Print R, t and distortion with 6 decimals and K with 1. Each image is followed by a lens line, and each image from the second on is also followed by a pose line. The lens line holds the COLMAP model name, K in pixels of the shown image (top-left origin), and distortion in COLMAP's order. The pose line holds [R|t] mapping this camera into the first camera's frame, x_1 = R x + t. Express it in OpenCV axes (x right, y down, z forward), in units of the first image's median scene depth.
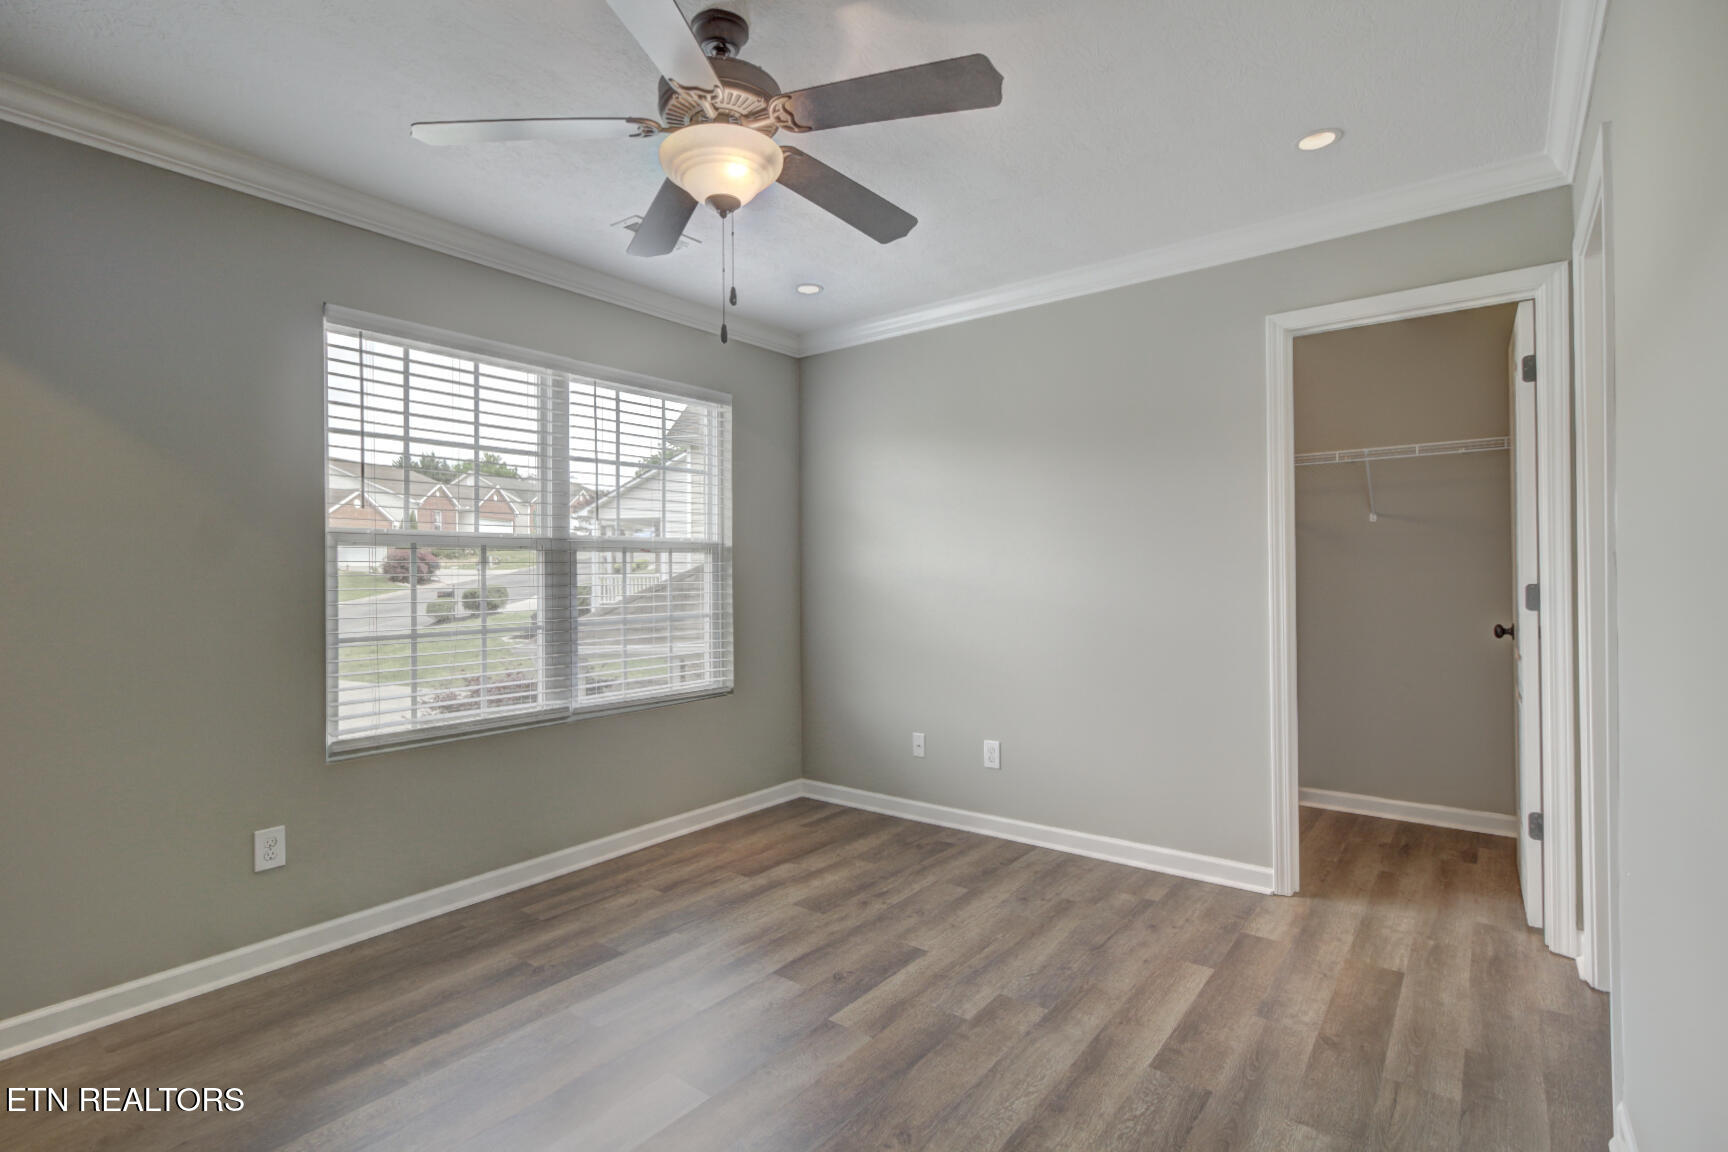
lens RADIAL K [[821.9, 0, 856.9], [0, 821.9, 570.5], [0, 0, 1]] dist [0.013006, 0.000025]
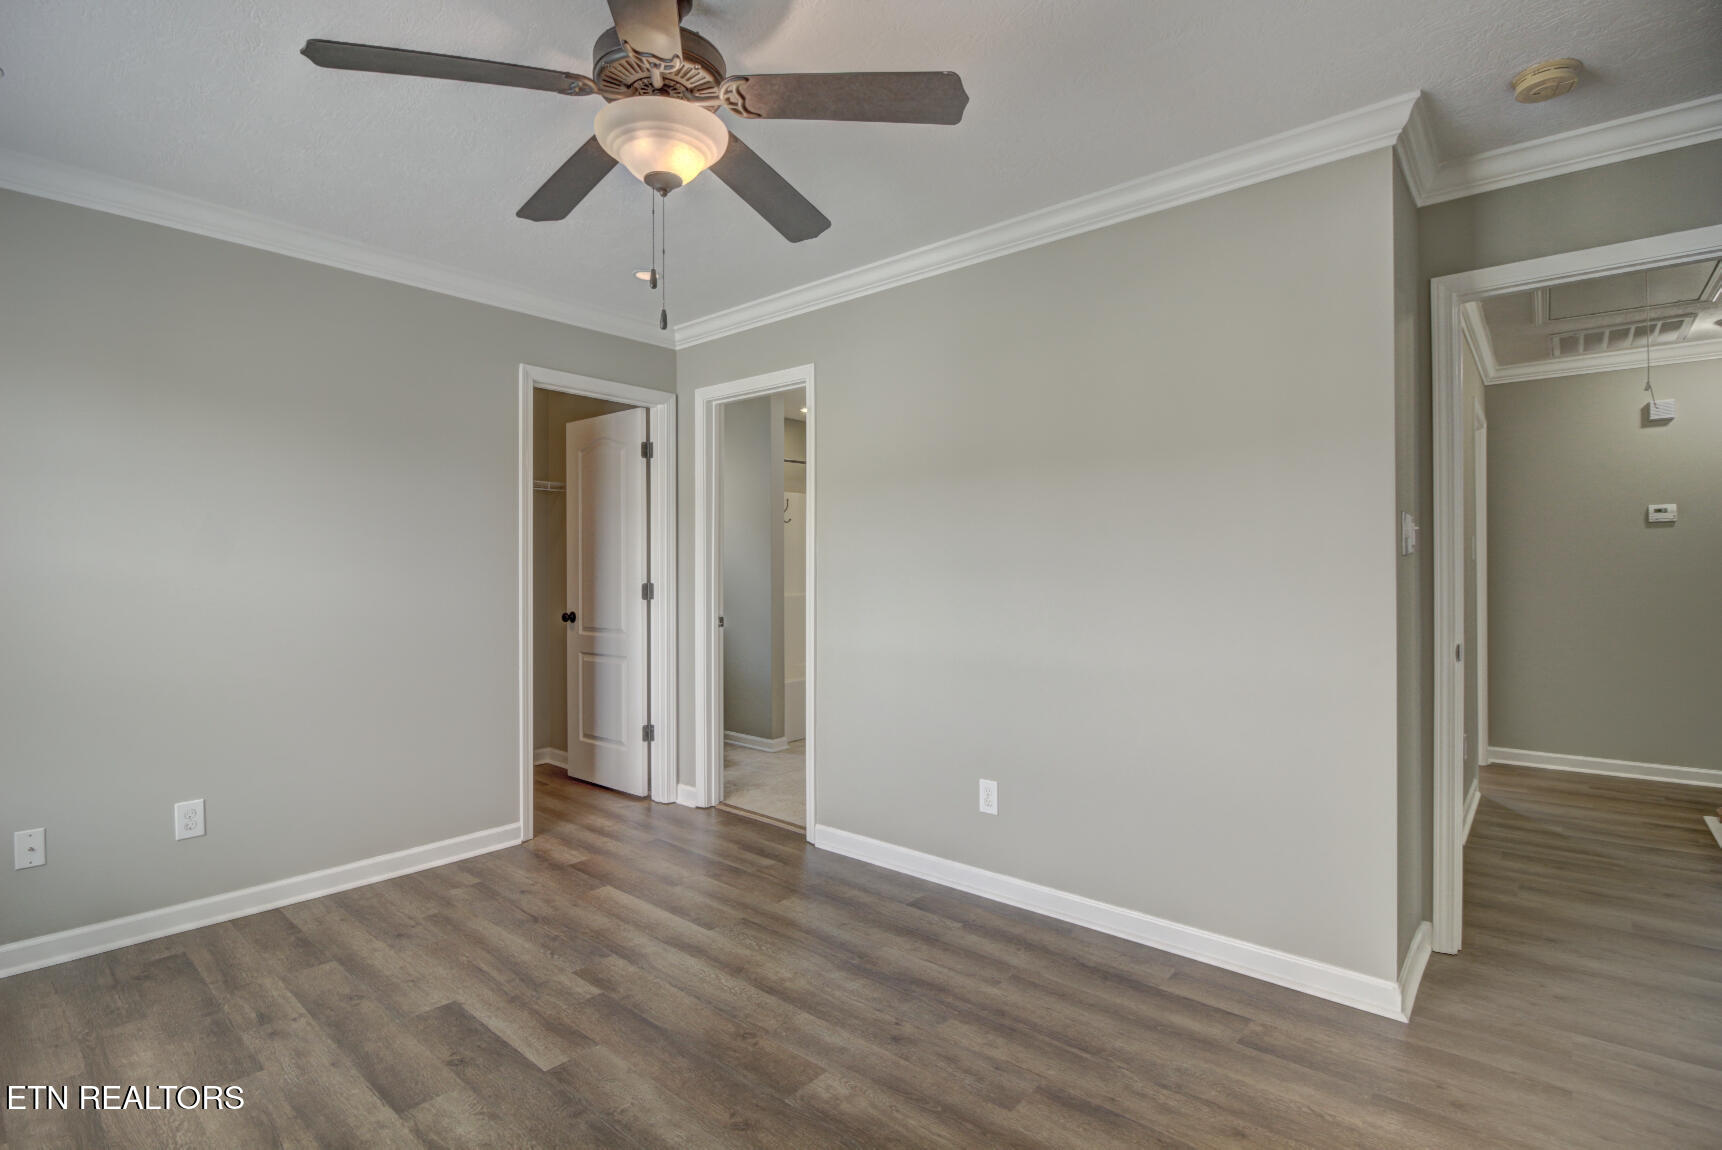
lens RADIAL K [[806.7, 0, 861.0], [0, 806.7, 575.0], [0, 0, 1]] dist [-0.003019, -0.014250]
pose [[0.041549, 0.007992, 0.999105, -0.691951], [-0.004541, 0.999959, -0.007810, 0.007654], [-0.999126, -0.004213, 0.041583, 0.480894]]
